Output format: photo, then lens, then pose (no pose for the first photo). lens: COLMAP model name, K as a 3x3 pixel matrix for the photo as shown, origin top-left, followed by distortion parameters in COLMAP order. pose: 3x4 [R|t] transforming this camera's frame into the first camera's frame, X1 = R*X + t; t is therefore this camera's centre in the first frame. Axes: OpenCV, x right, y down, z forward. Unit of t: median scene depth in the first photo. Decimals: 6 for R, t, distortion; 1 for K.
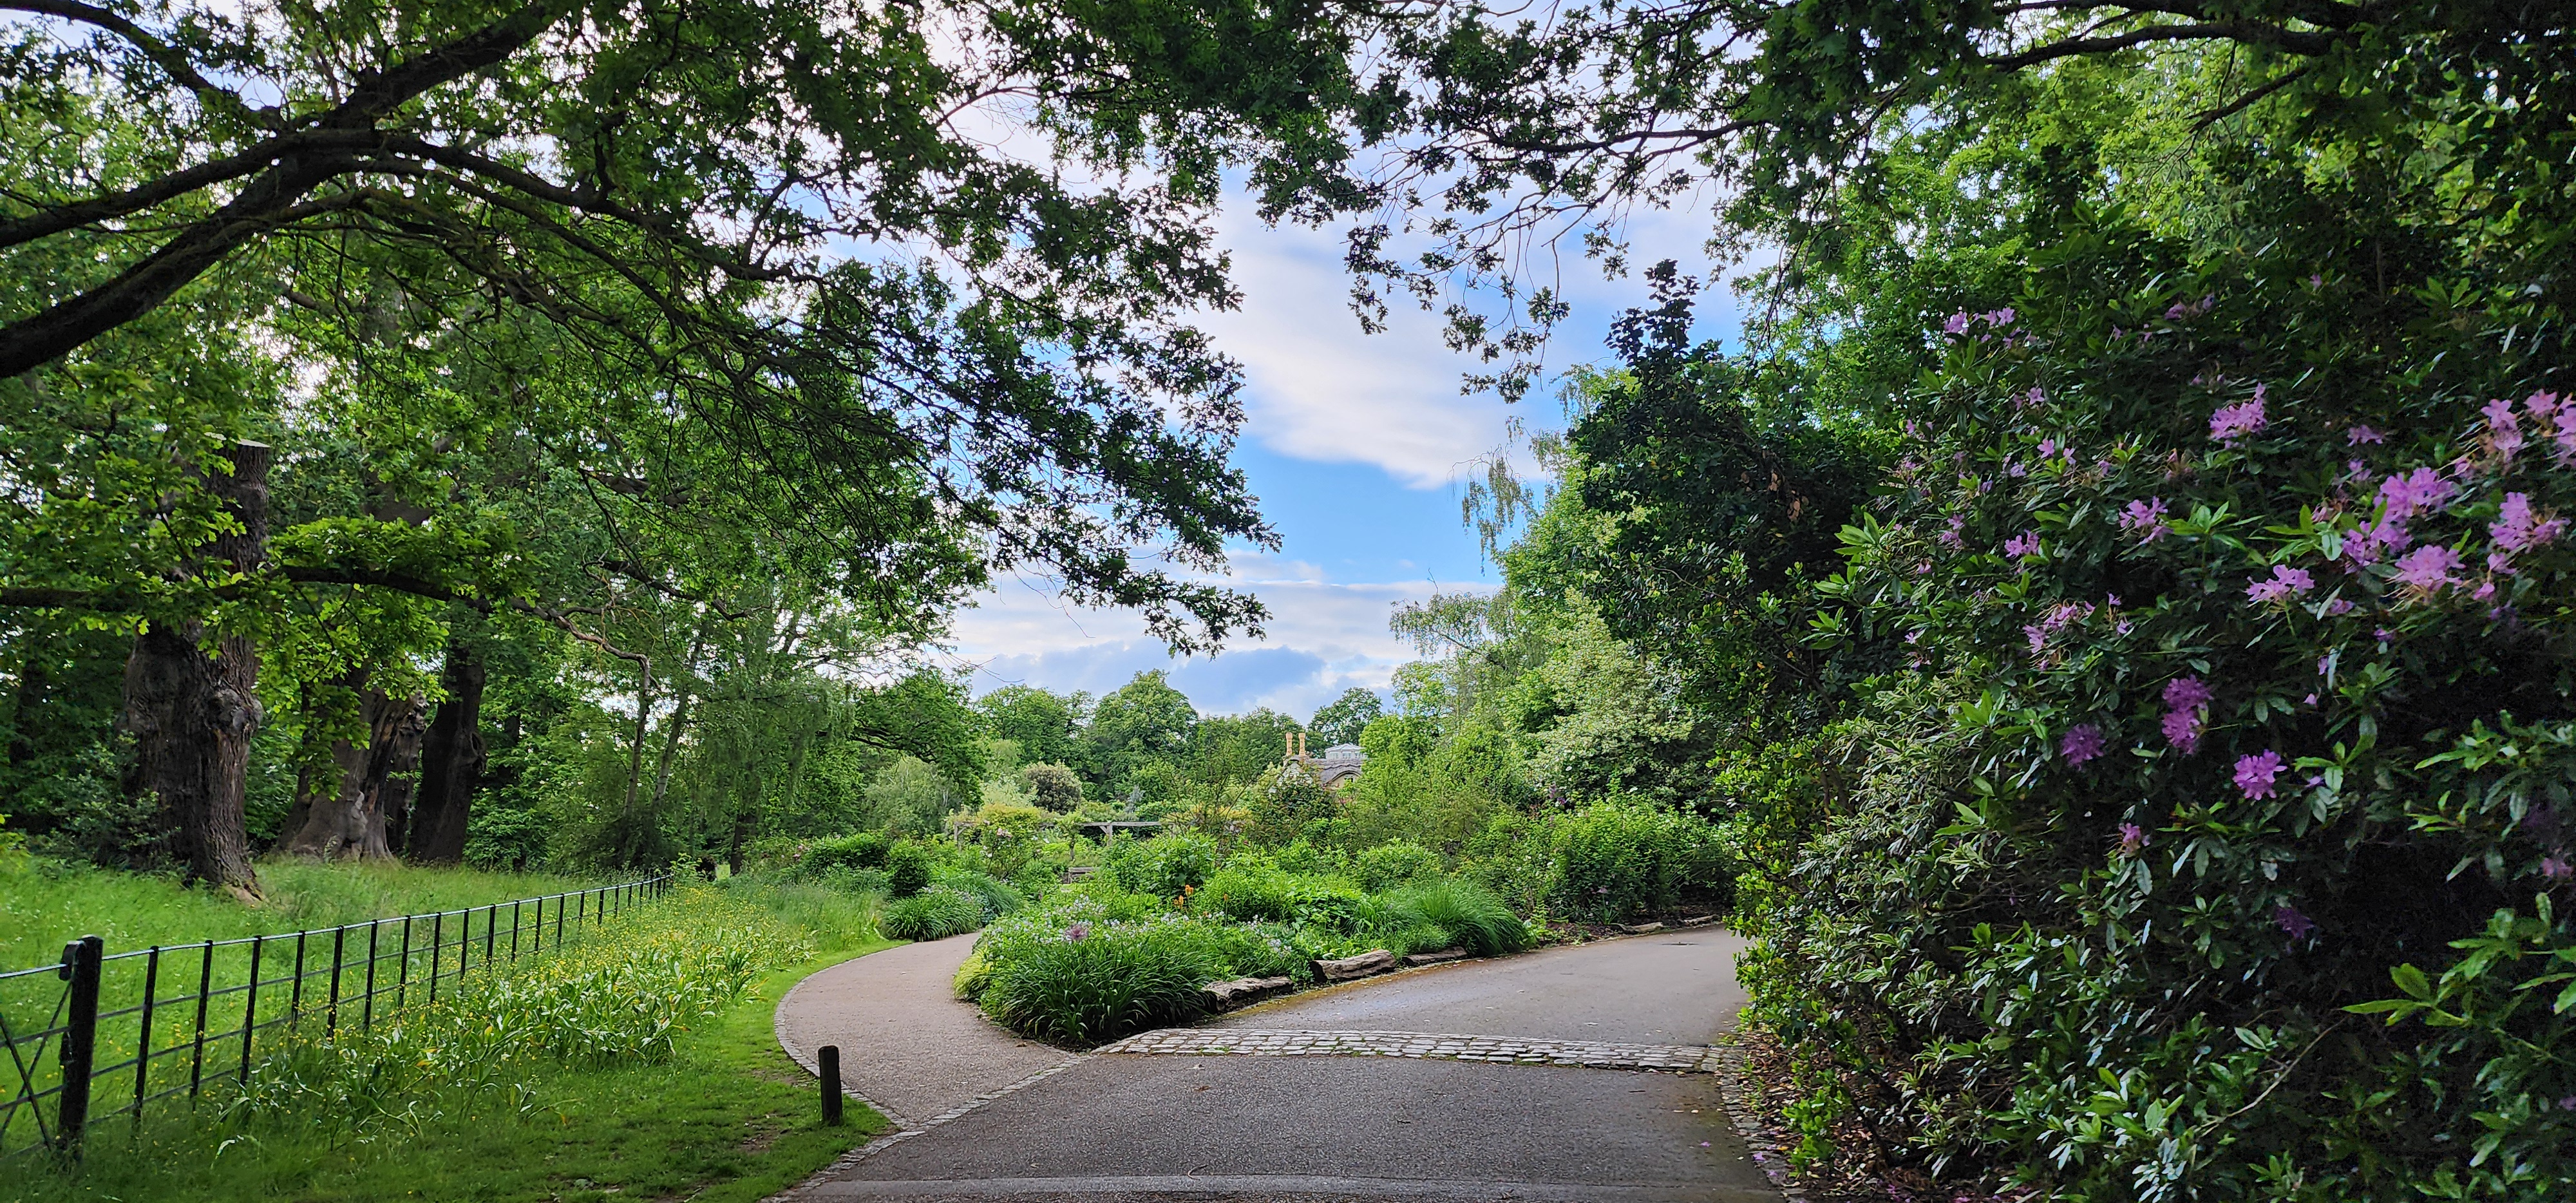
lens RADIAL K [[1811.2, 0, 1275.3], [0, 1811.2, 558.1], [0, 0, 1]] dist [0.098266, -0.188328]
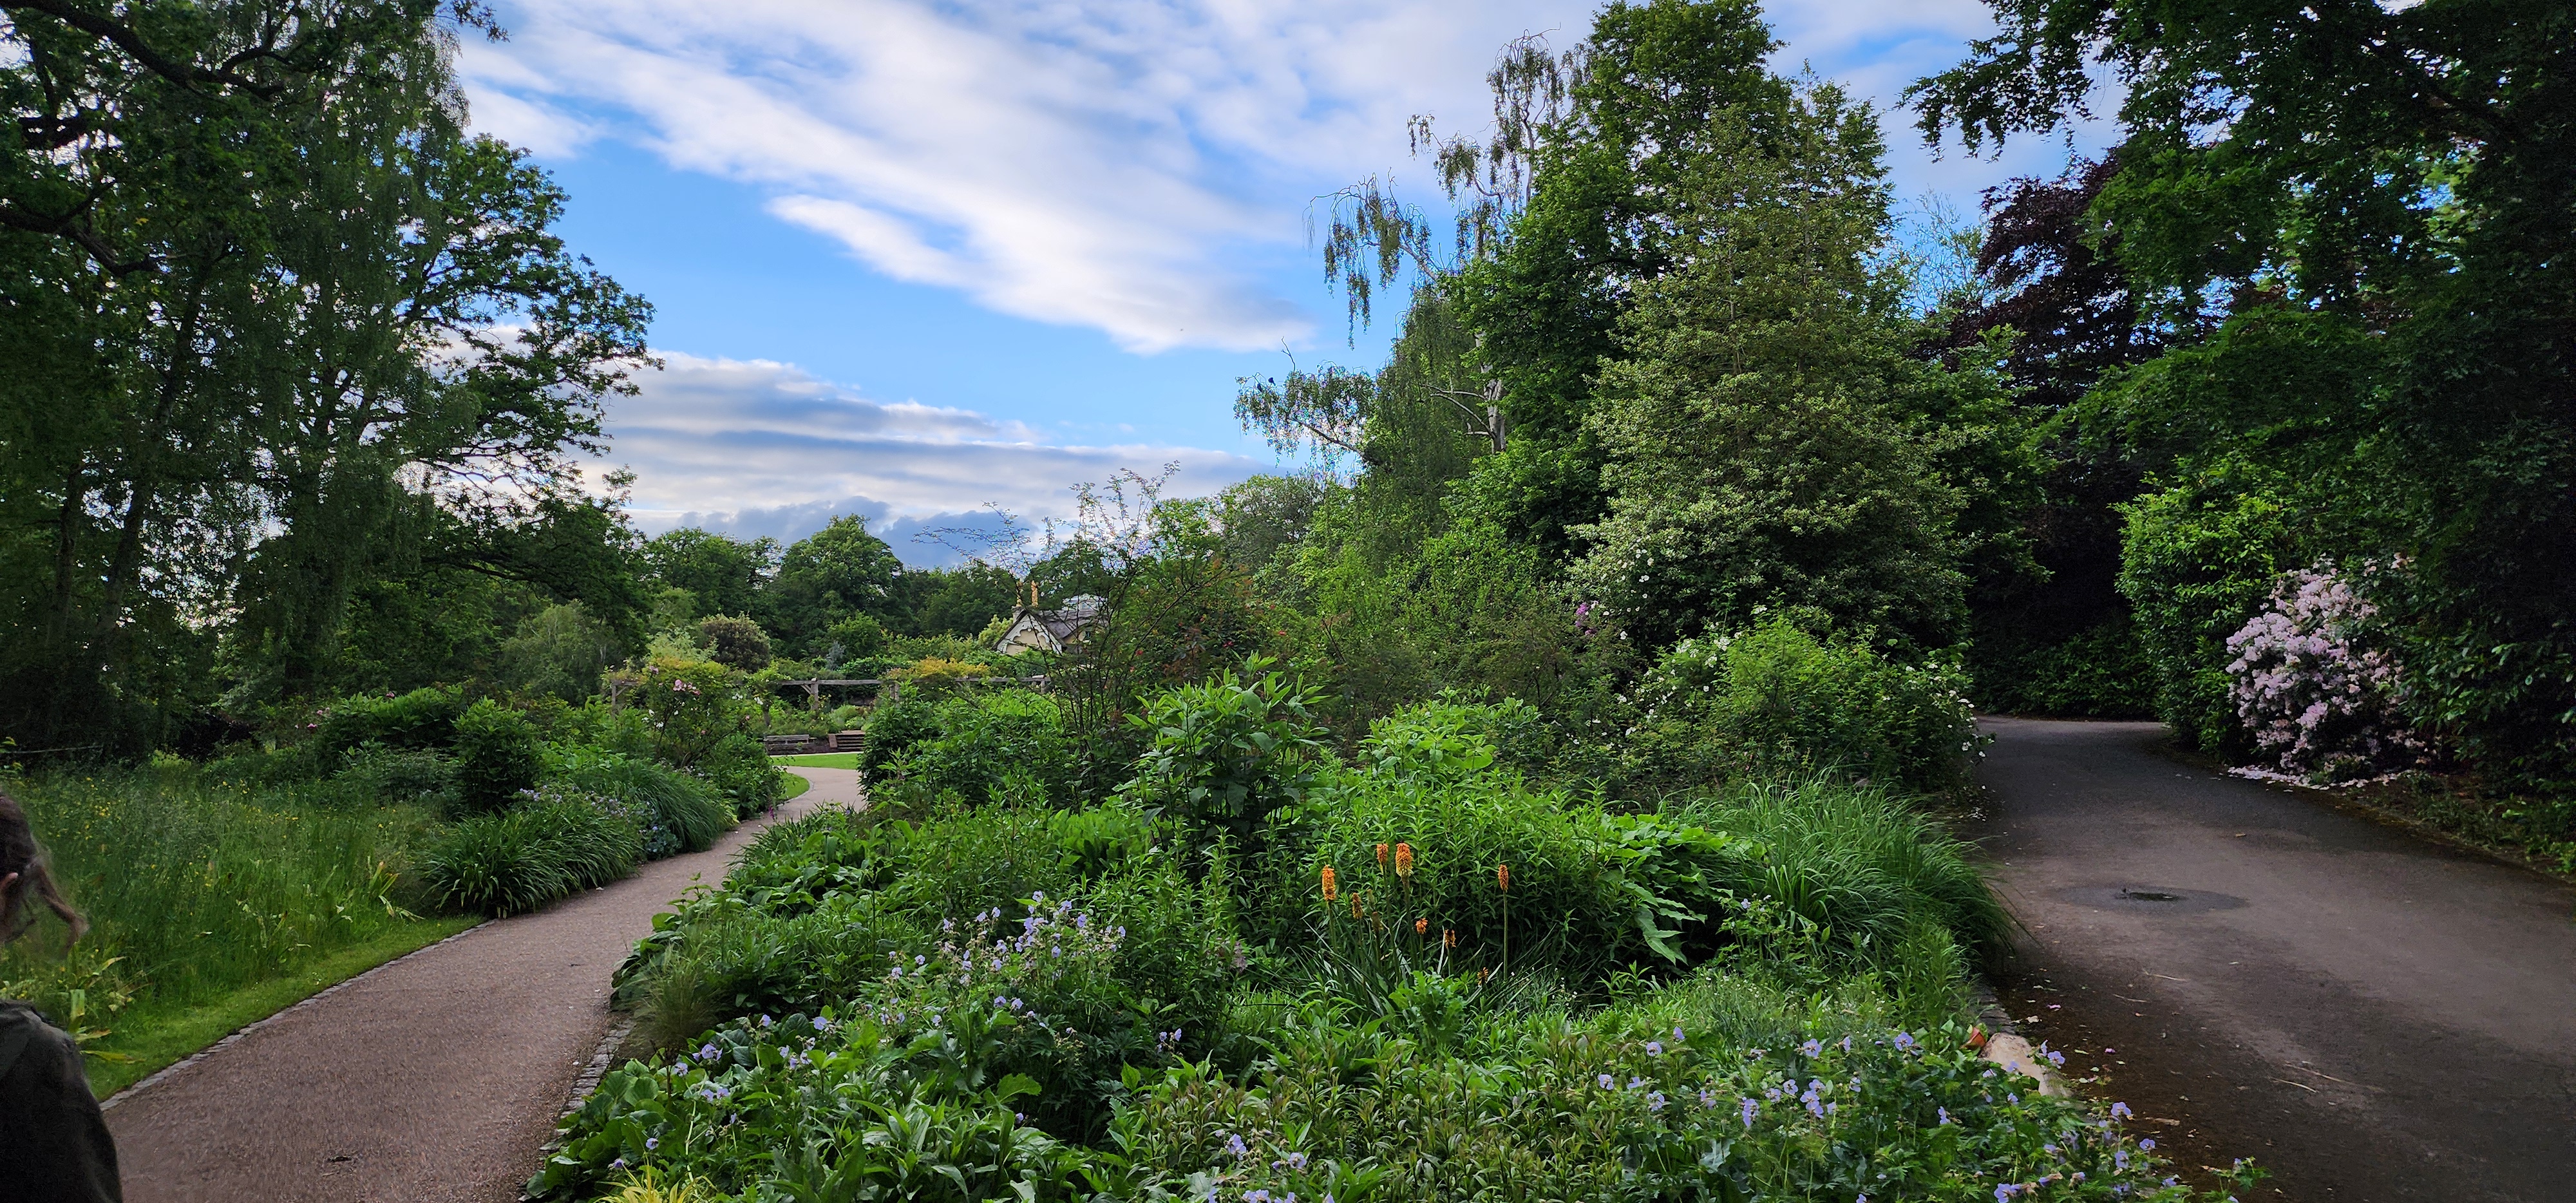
lens RADIAL K [[1691.9, 0, 1288.0], [0, 1691.9, 601.5], [0, 0, 1]] dist [0.094427, -0.179964]
pose [[0.980488, 0.006241, 0.196482, -0.101503], [-0.024883, 0.995396, 0.092557, 0.103527], [-0.195000, -0.095640, 0.976129, 0.650211]]
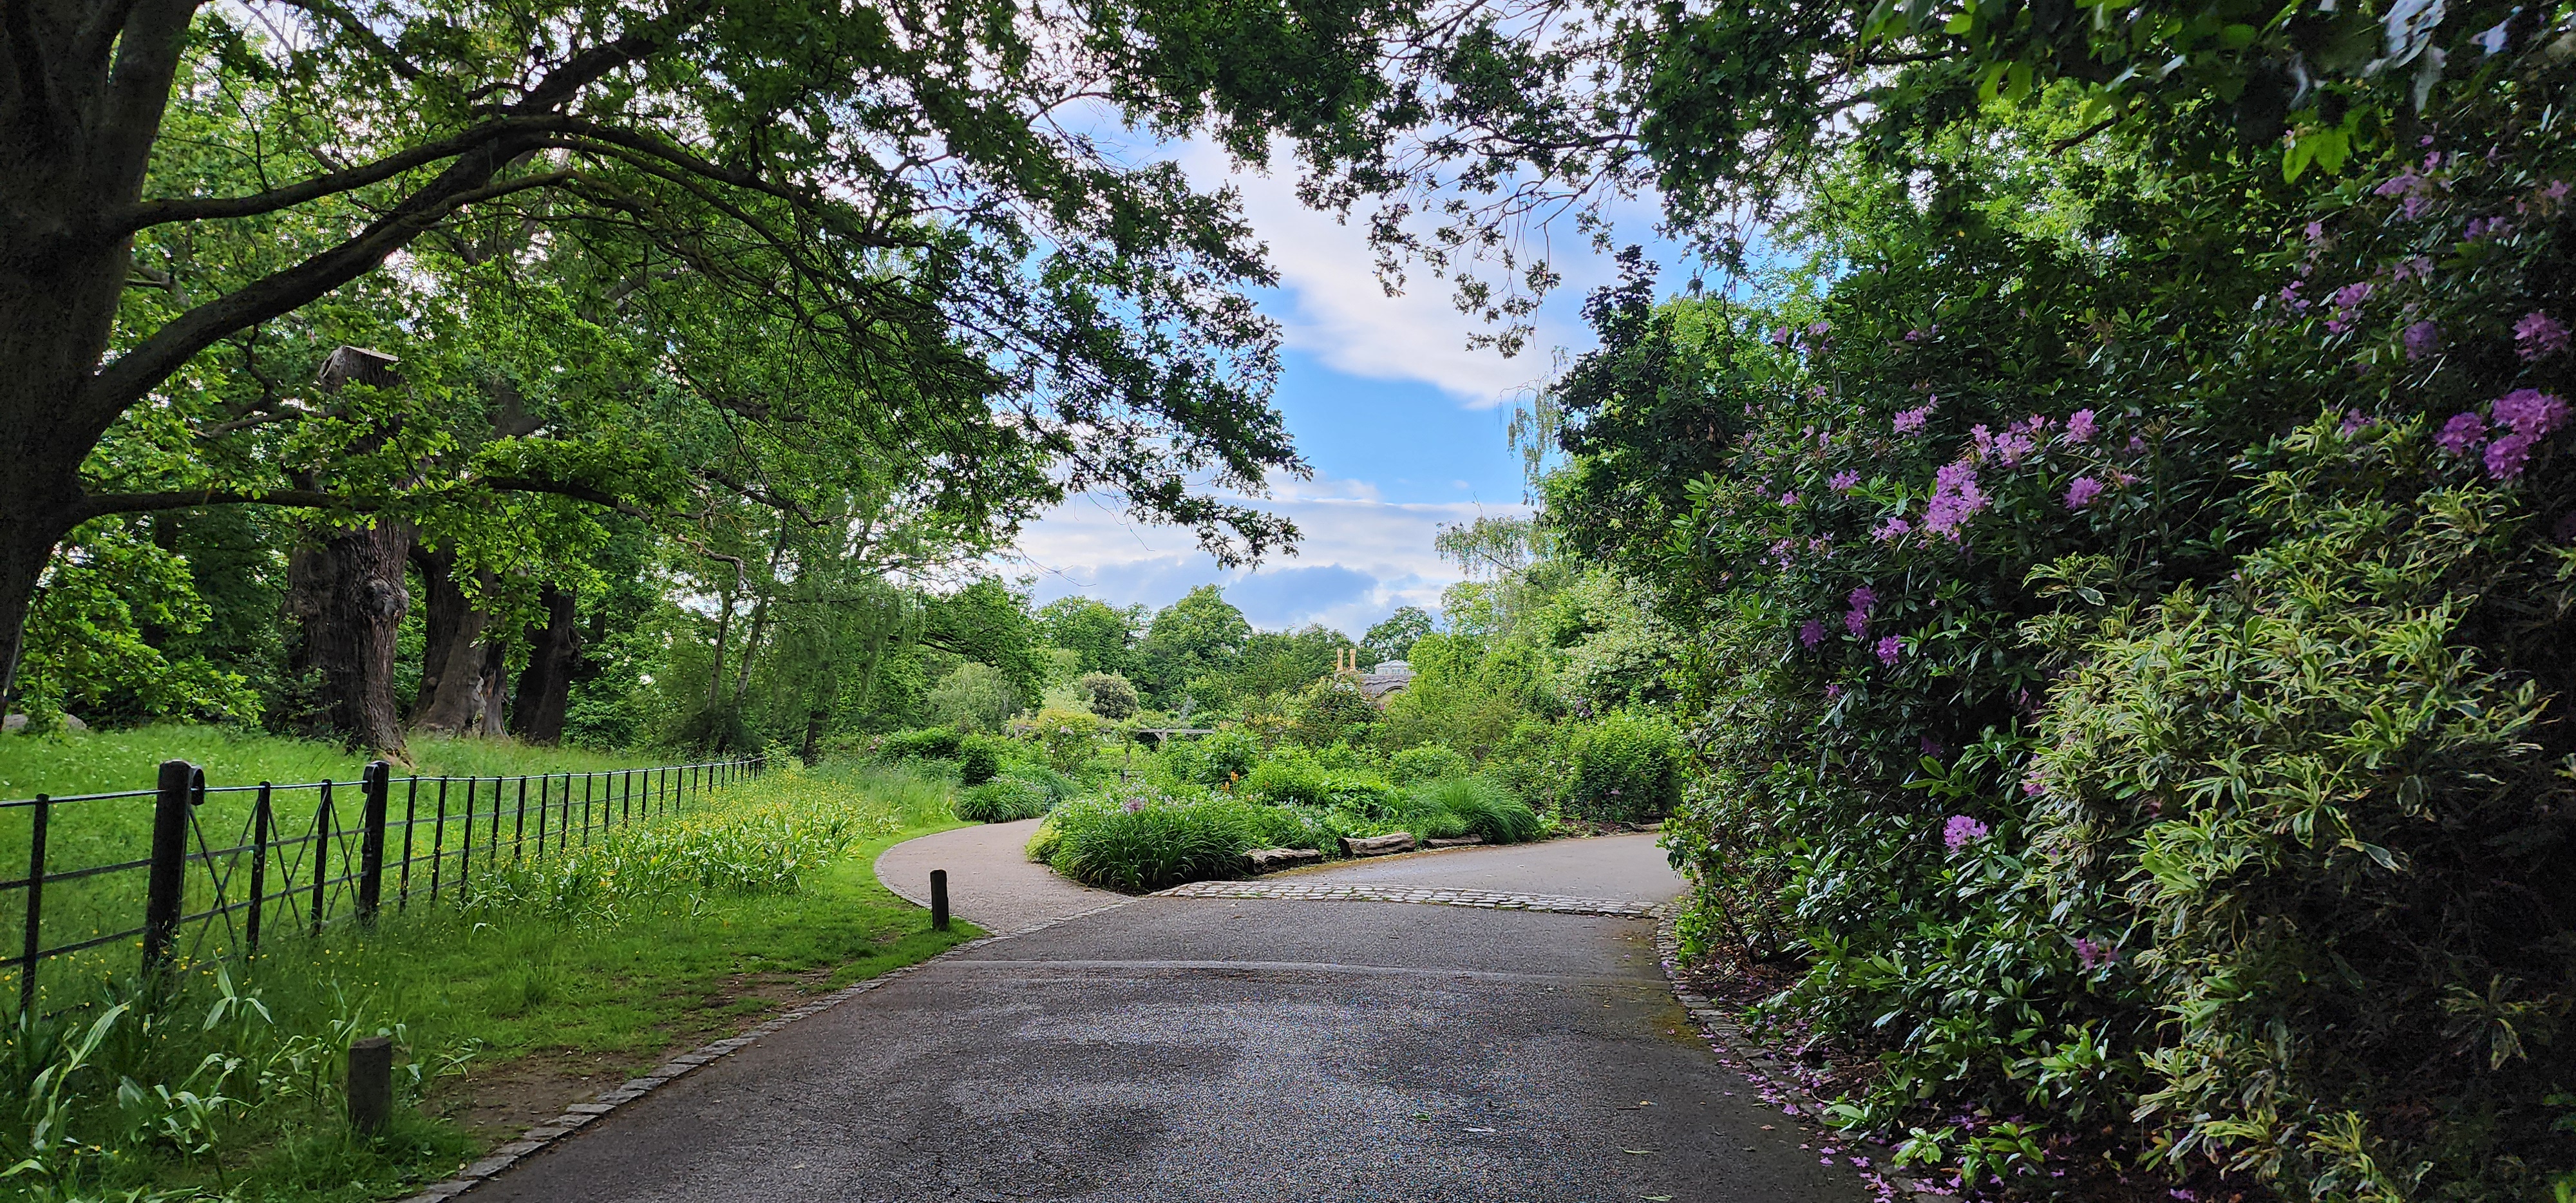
lens RADIAL K [[1820.4, 0, 1293.5], [0, 1820.4, 572.0], [0, 0, 1]] dist [0.108058, 0.000031]
pose [[0.999556, 0.020687, -0.021432, 0.009612], [-0.019519, 0.998386, 0.053327, -0.003943], [0.022500, -0.052885, 0.998347, -0.104549]]
